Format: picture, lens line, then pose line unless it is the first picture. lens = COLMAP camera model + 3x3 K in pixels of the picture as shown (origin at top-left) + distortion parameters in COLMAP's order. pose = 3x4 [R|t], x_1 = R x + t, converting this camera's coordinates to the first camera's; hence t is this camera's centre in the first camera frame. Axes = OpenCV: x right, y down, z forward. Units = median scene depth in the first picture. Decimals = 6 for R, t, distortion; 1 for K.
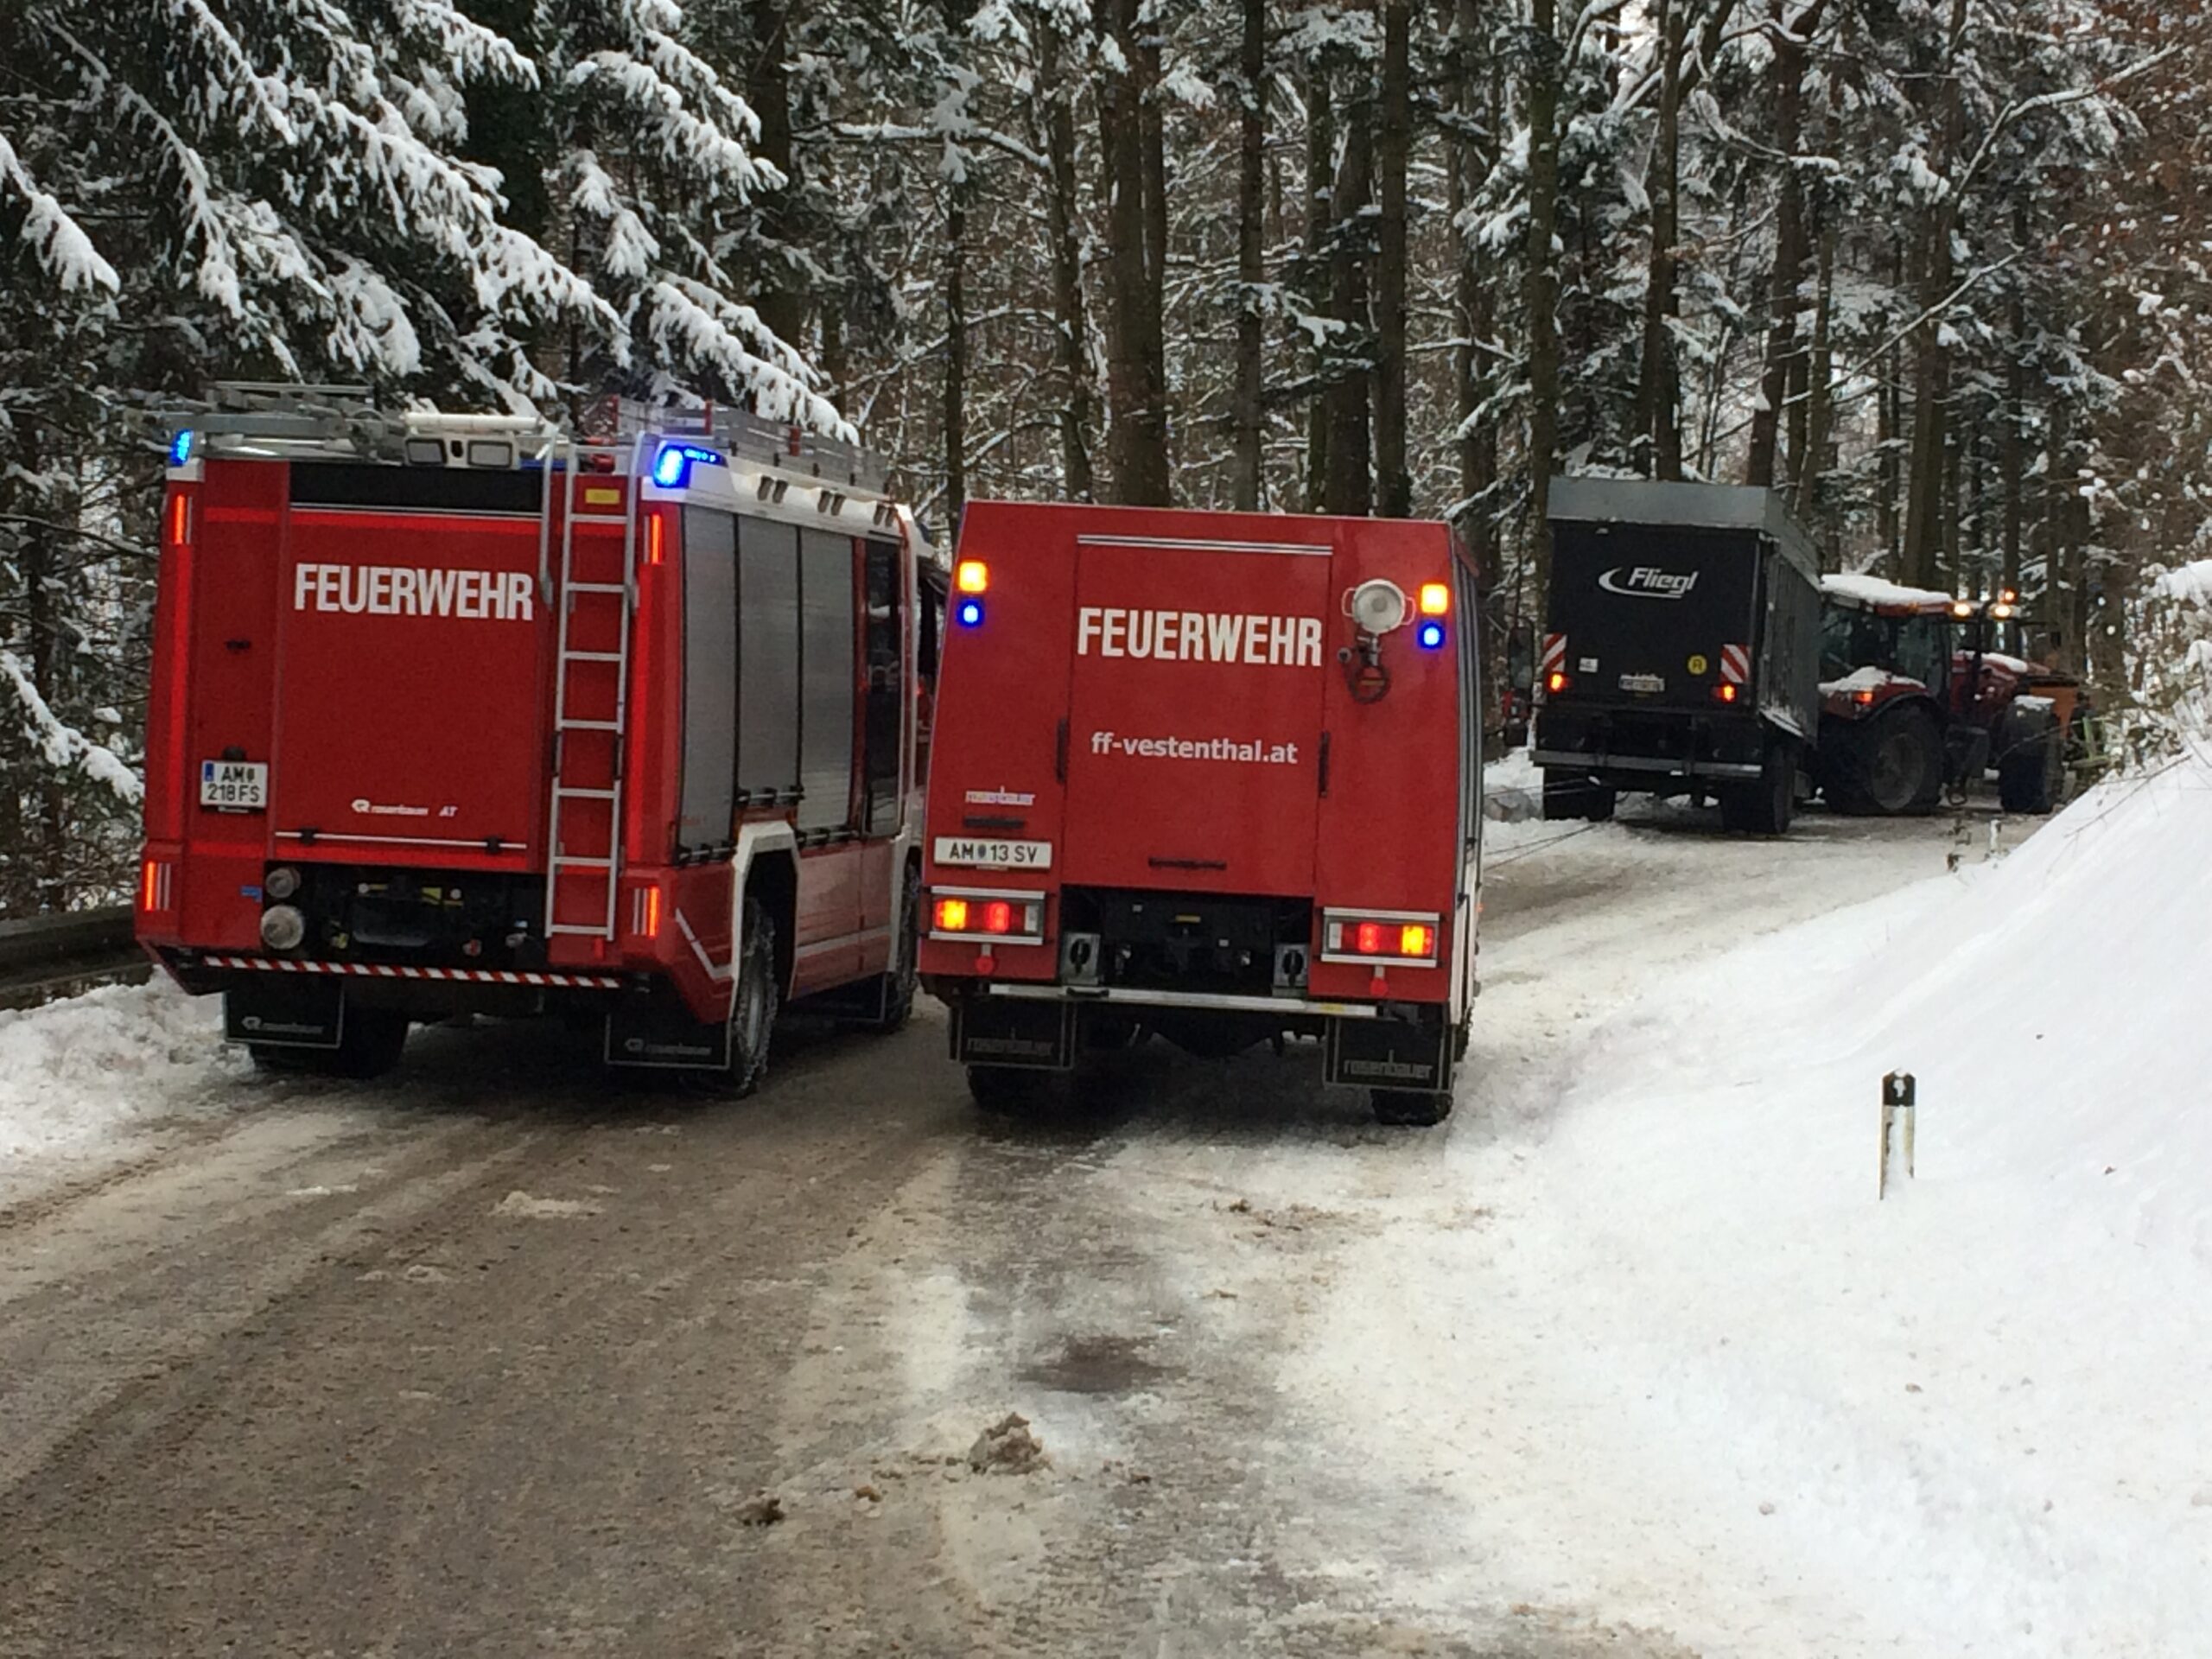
lens RADIAL K [[4667.7, 0, 1106.0], [0, 4667.7, 829.5], [0, 0, 1]] dist [-0.019949, -0.178910]
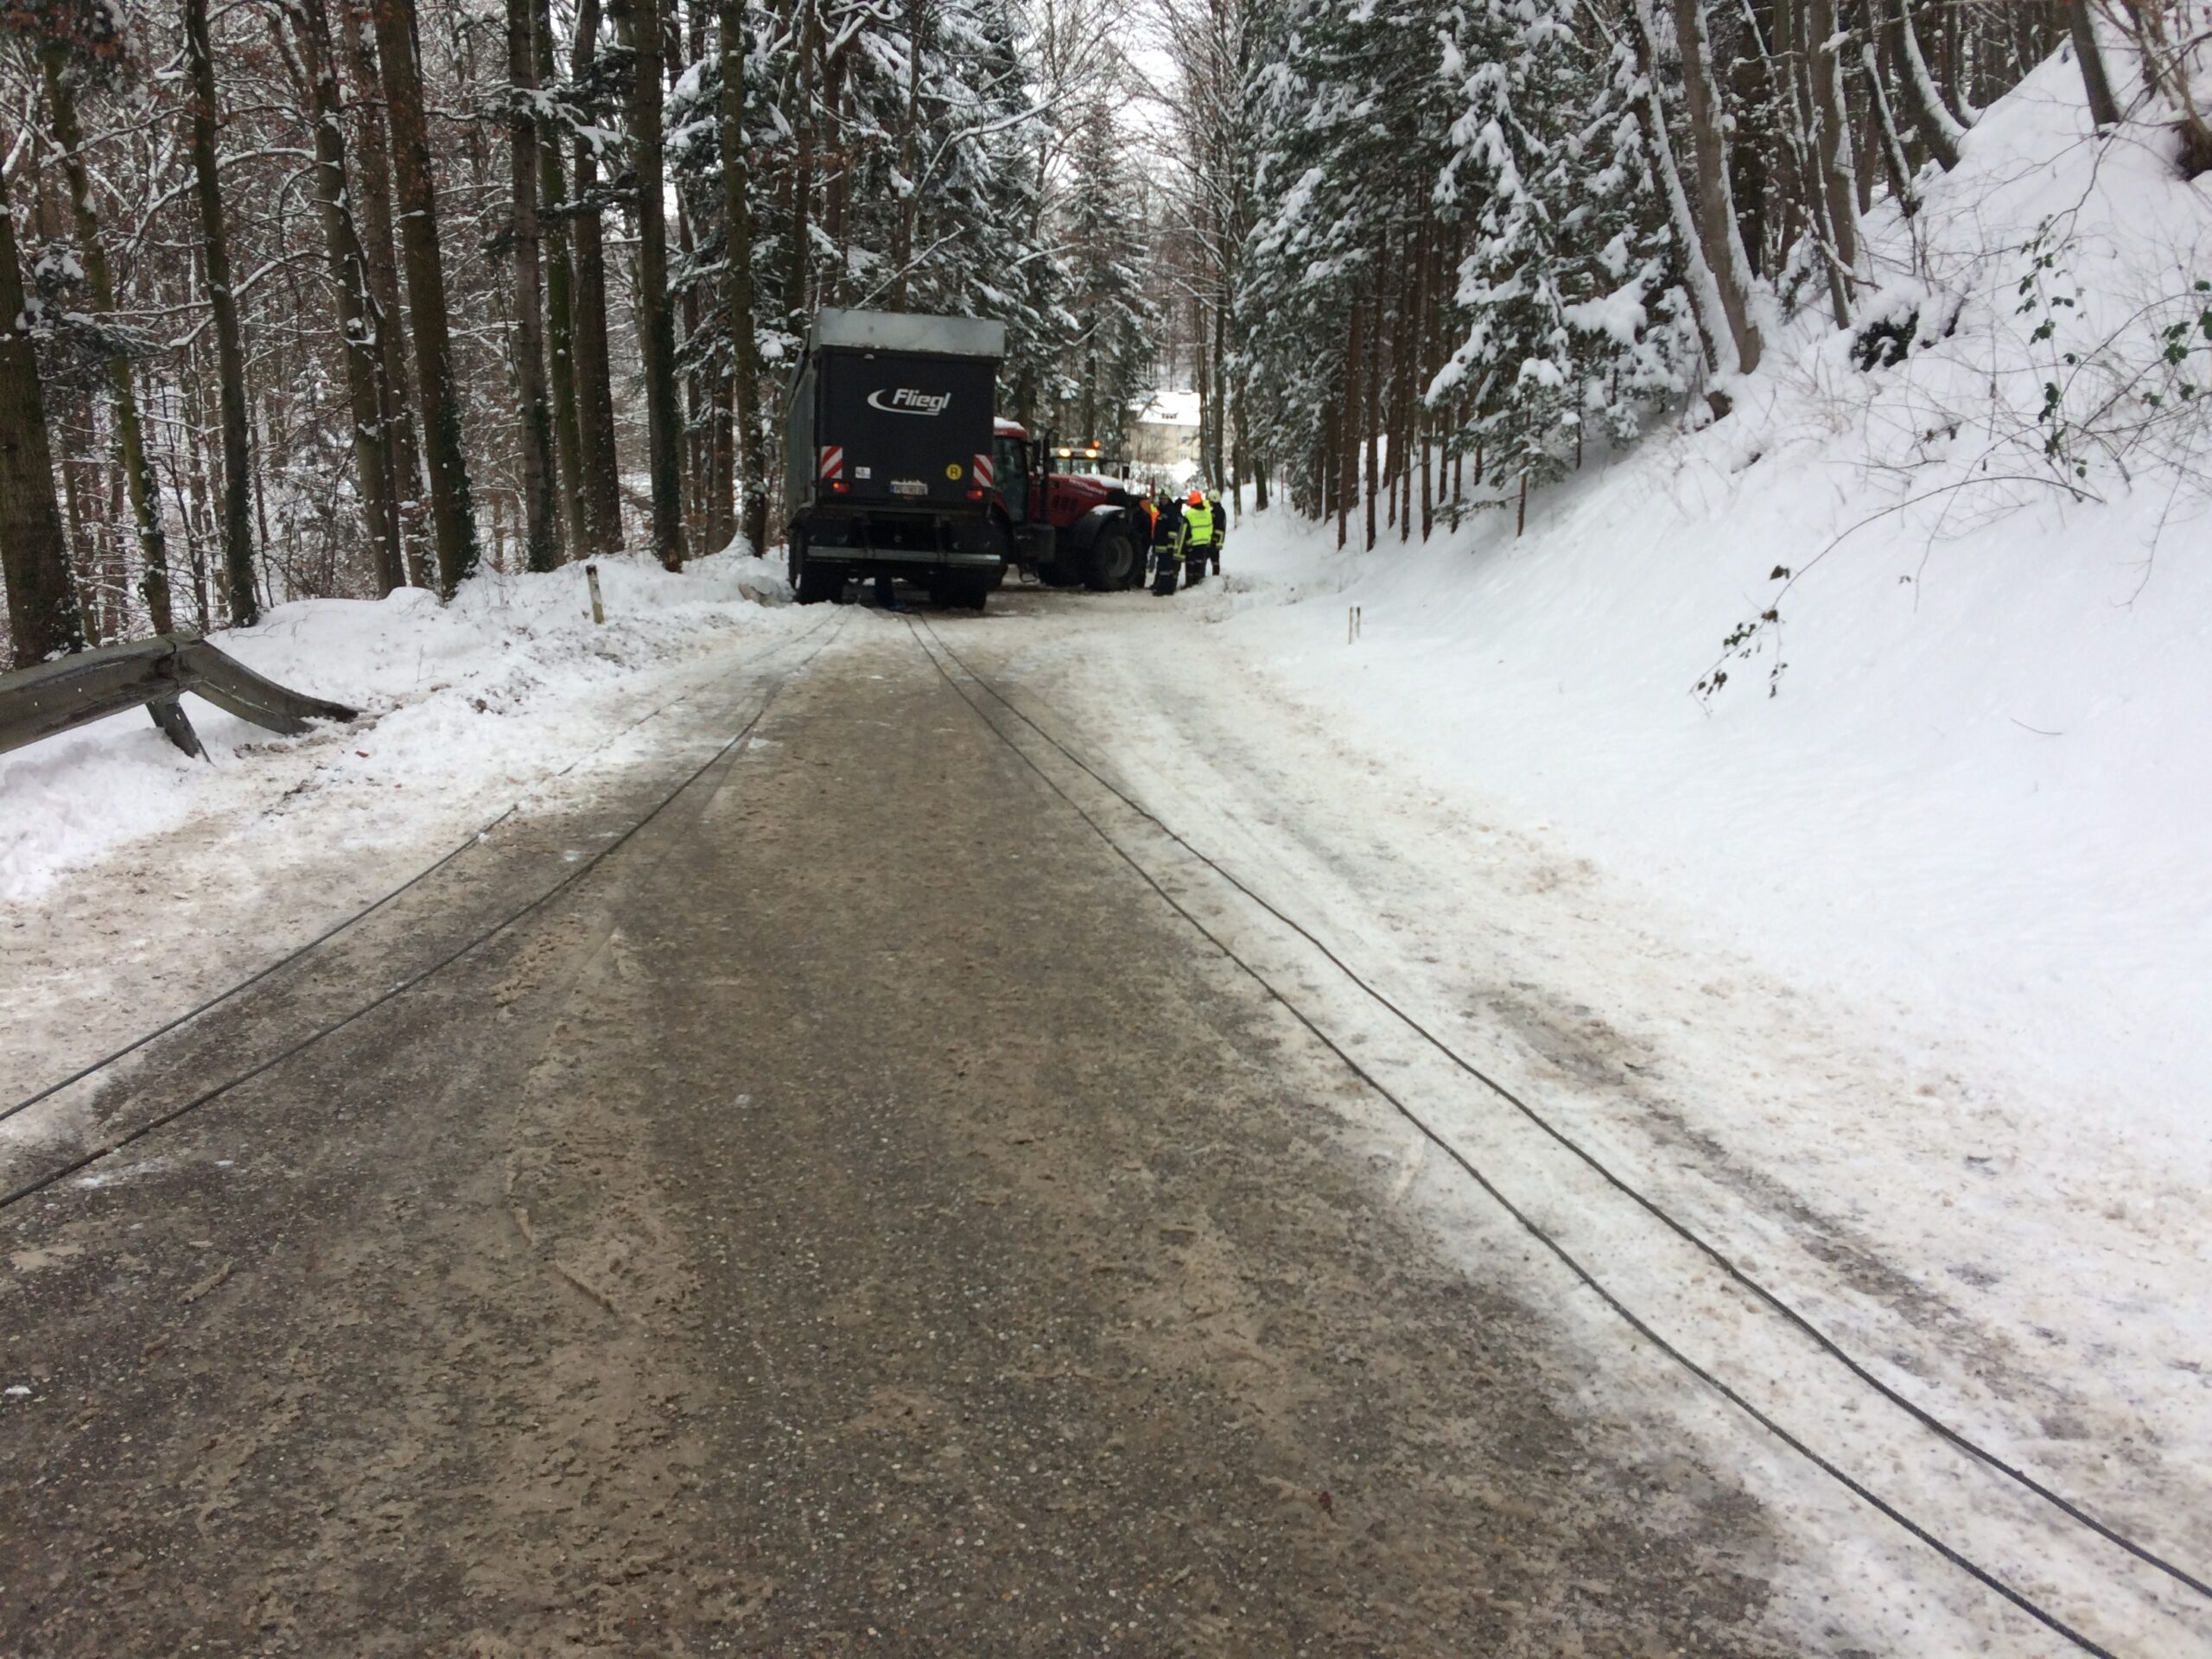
lens RADIAL K [[1835.5, 0, 1106.0], [0, 1835.5, 829.5], [0, 0, 1]] dist [0.090091, -0.138162]
pose [[0.927400, -0.071576, 0.367159, -0.010208], [0.021156, 0.989988, 0.139556, -0.007910], [-0.373472, -0.121656, 0.919630, 0.456672]]
